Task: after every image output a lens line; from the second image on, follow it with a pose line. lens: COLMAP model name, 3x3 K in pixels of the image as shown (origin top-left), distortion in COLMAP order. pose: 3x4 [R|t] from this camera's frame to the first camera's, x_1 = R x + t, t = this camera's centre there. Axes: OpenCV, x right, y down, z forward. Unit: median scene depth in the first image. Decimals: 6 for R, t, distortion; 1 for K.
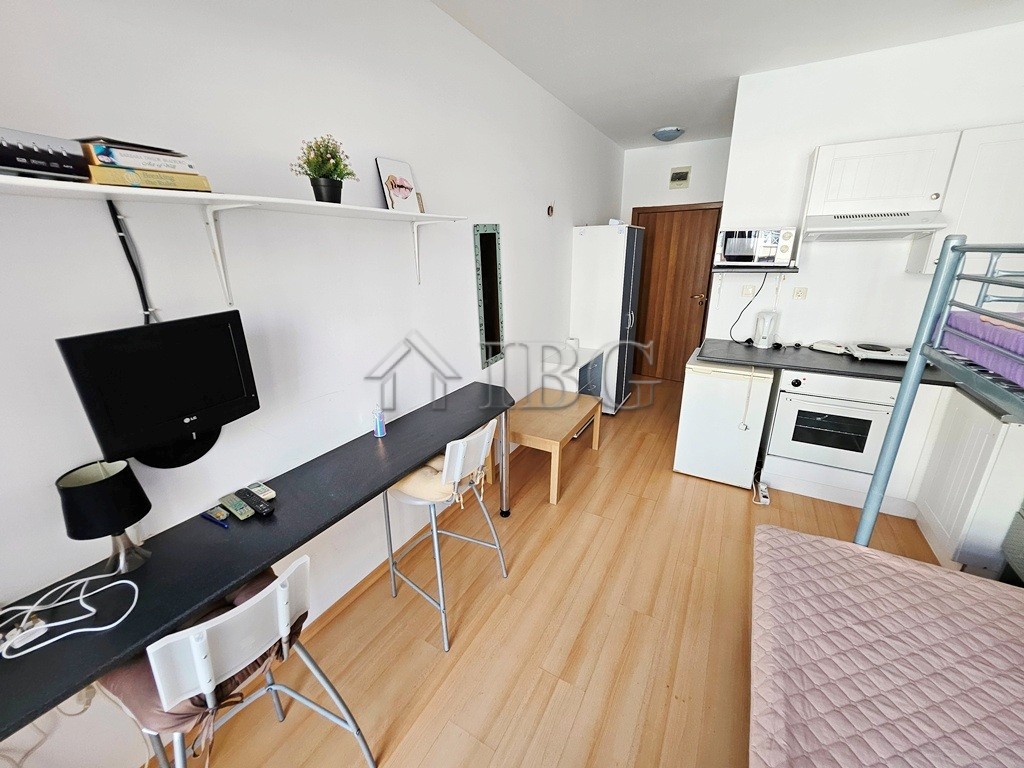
lens RADIAL K [[402.8, 0, 505.8], [0, 402.8, 378.4], [0, 0, 1]] dist [-0.005078, -0.000624]
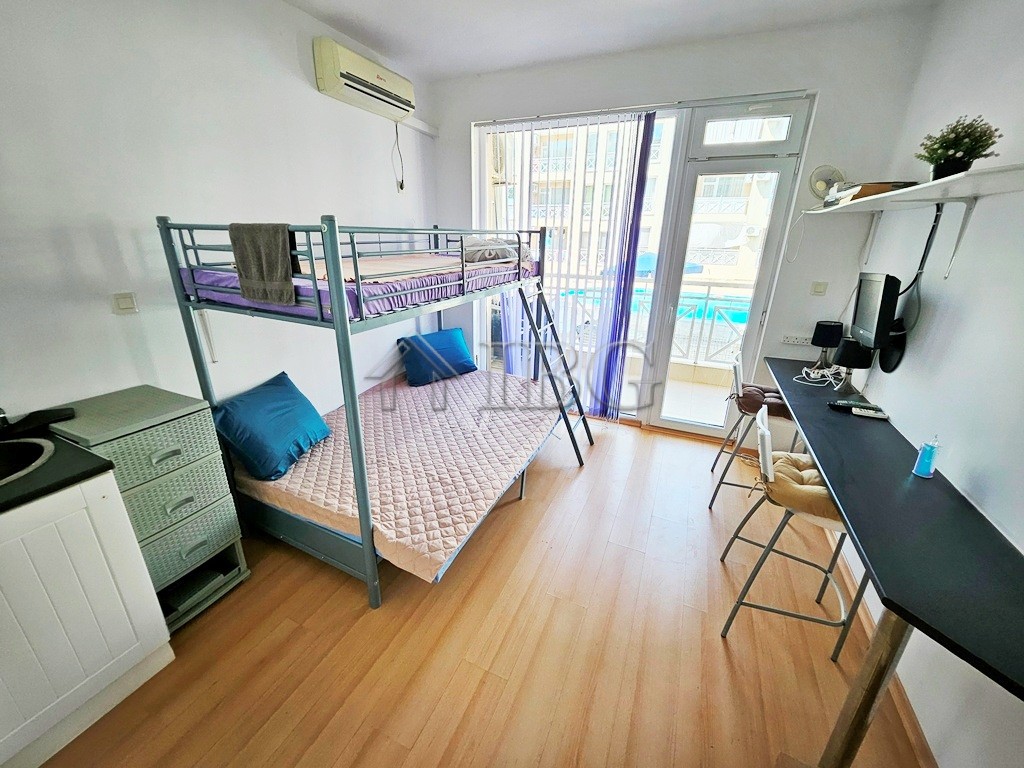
lens RADIAL K [[402.8, 0, 506.3], [0, 402.8, 378.7], [0, 0, 1]] dist [-0.005078, -0.000624]
pose [[-0.995199, 0.032696, -0.092246, 0.536607], [-0.030020, 0.795126, 0.605701, -0.439465], [0.093151, 0.605562, -0.790327, 1.392381]]
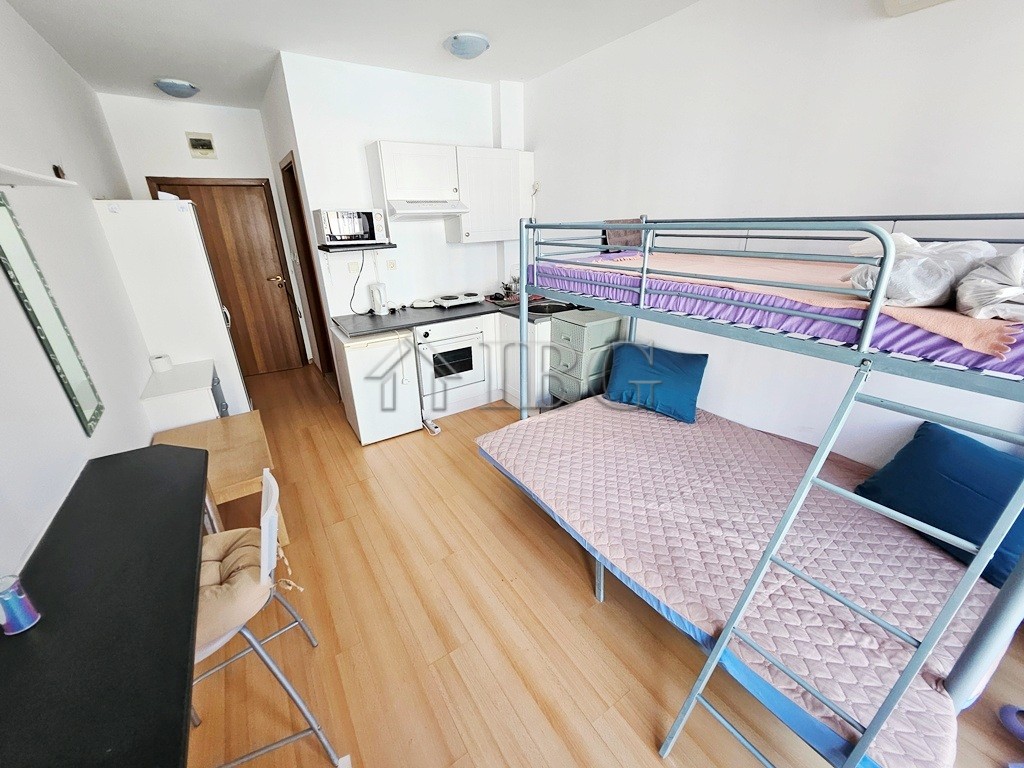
lens RADIAL K [[402.8, 0, 507.8], [0, 402.8, 378.1], [0, 0, 1]] dist [-0.005078, -0.000624]
pose [[0.447795, -0.326646, 0.832335, -0.349345], [0.285924, 0.934316, 0.212841, -0.075734], [-0.847187, 0.142676, 0.511778, 0.196367]]
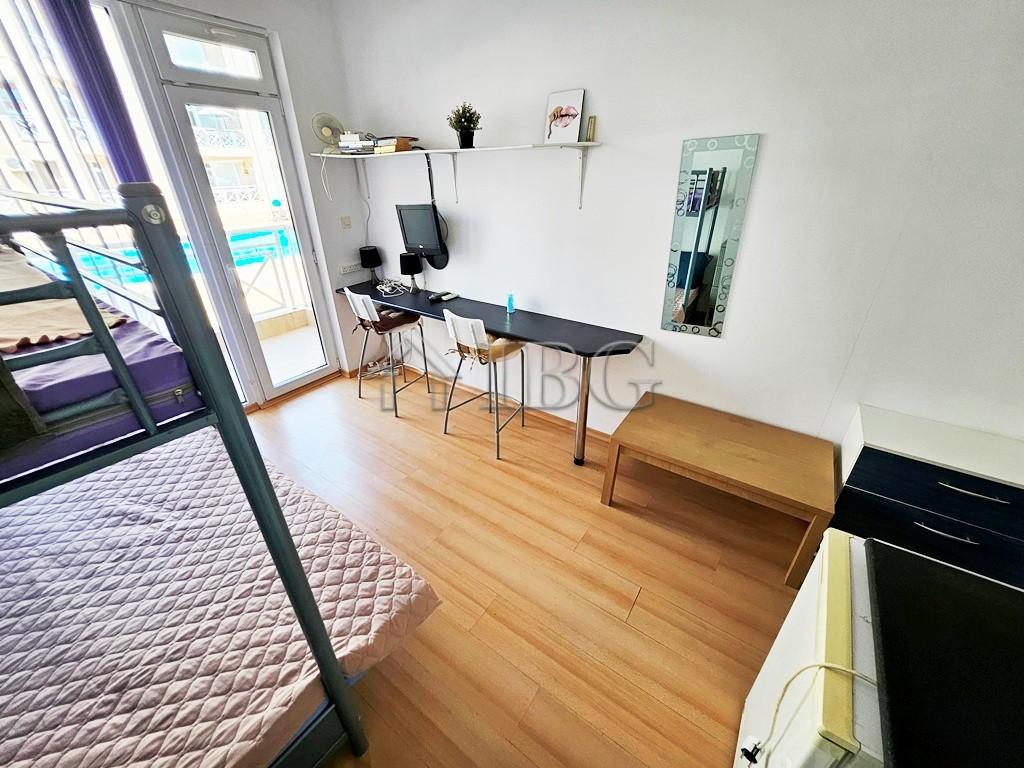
lens RADIAL K [[402.8, 0, 508.9], [0, 402.8, 379.4], [0, 0, 1]] dist [-0.005078, -0.000624]
pose [[-0.084020, 0.474449, -0.876264, 1.048014], [-0.292716, 0.828825, 0.476830, -0.337947], [0.952501, 0.296560, 0.069241, 0.945257]]
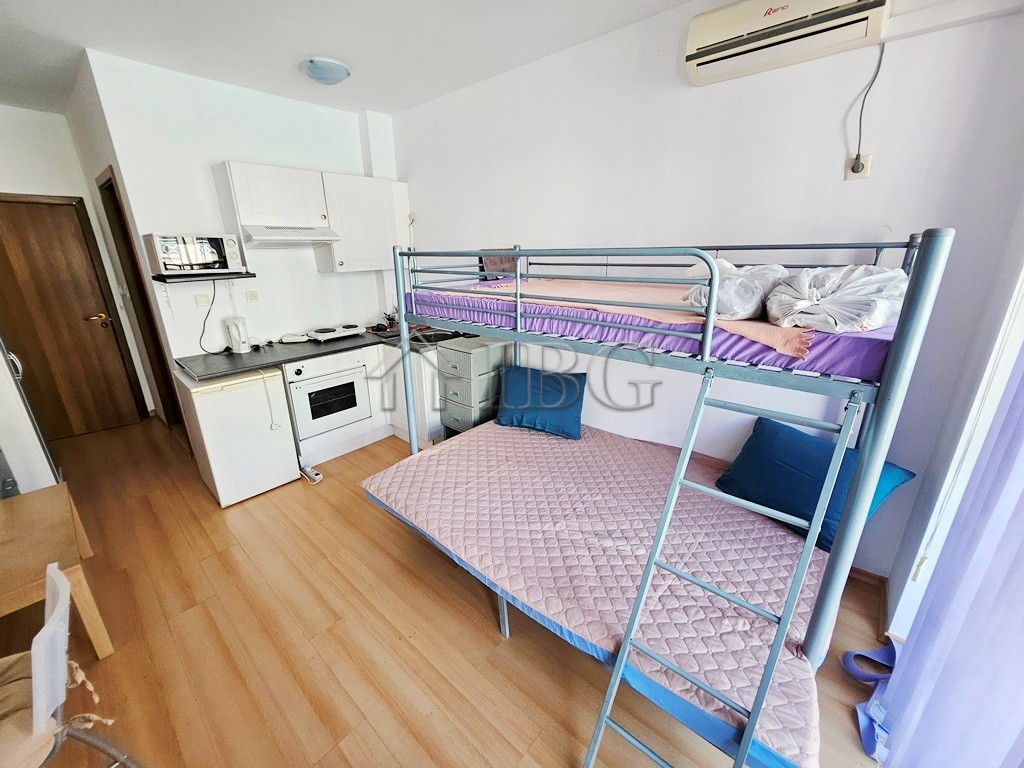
lens RADIAL K [[402.8, 0, 507.5], [0, 402.8, 377.1], [0, 0, 1]] dist [-0.005078, -0.000624]
pose [[0.196520, -0.288321, 0.937150, -0.310607], [0.305220, 0.926289, 0.220975, -0.060750], [-0.931783, 0.242611, 0.270036, 0.183591]]
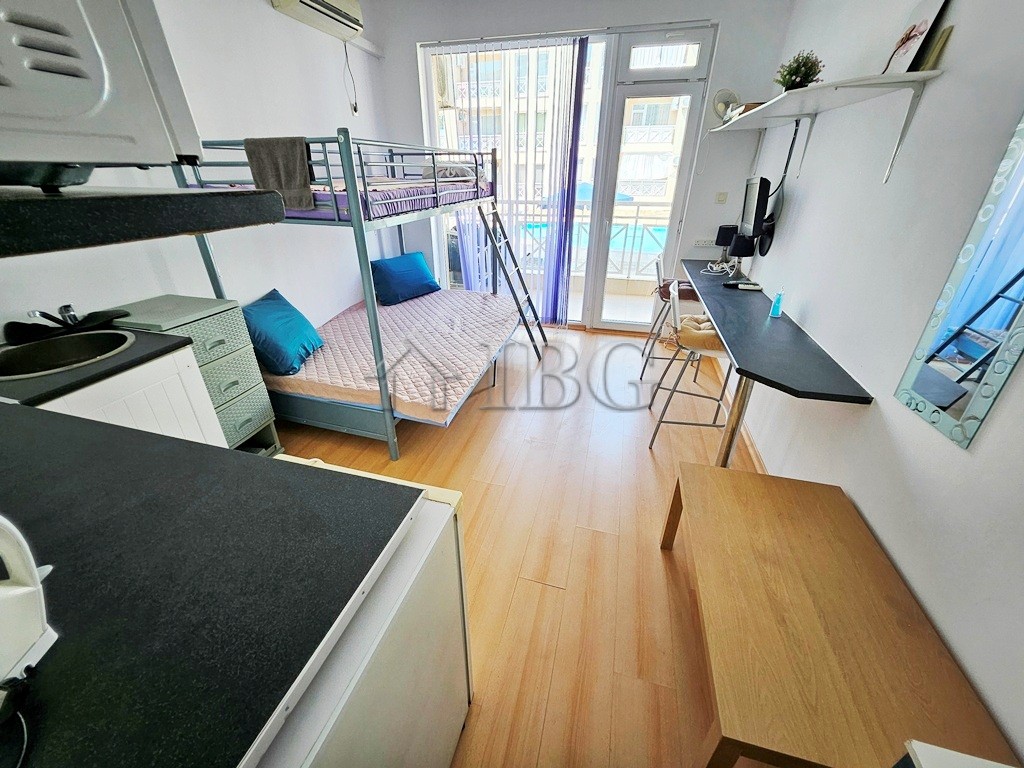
lens RADIAL K [[402.8, 0, 504.3], [0, 402.8, 379.6], [0, 0, 1]] dist [-0.005078, -0.000624]
pose [[-0.968229, 0.129426, -0.213968, 0.683368], [-0.060303, 0.709548, 0.702072, -0.476149], [0.242687, 0.692669, -0.679200, 1.678158]]
